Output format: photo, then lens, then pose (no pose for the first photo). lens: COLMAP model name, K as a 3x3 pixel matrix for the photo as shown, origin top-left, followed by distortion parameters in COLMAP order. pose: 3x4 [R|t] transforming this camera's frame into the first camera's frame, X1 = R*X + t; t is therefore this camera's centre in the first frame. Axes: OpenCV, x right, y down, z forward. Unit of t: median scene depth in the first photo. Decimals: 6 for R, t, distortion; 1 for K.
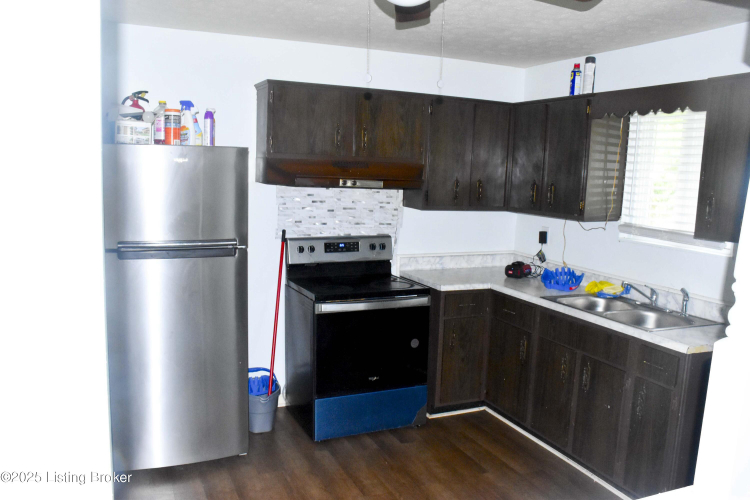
lens RADIAL K [[623.4, 0, 372.8], [0, 623.4, 261.7], [0, 0, 1]] dist [-0.124902, 0.109317]
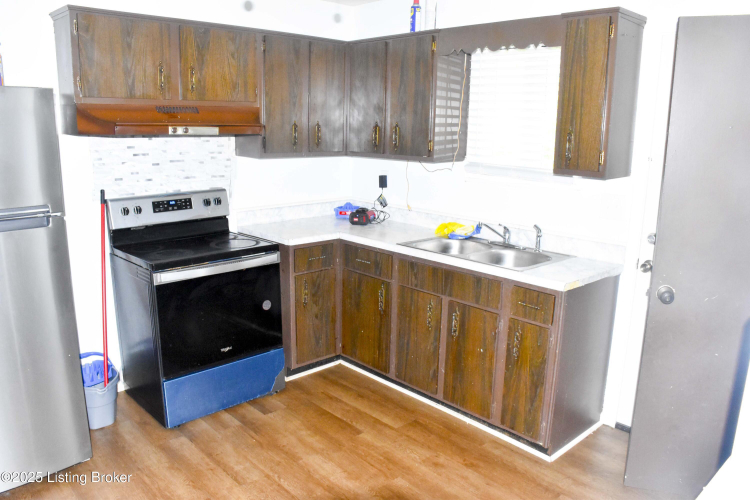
lens RADIAL K [[586.2, 0, 371.5], [0, 586.2, 258.3], [0, 0, 1]] dist [-0.150564, 0.102414]
pose [[0.944463, -0.091226, 0.315702, -0.049407], [0.064266, 0.993420, 0.094799, -0.008301], [-0.322273, -0.069246, 0.944111, 0.138822]]
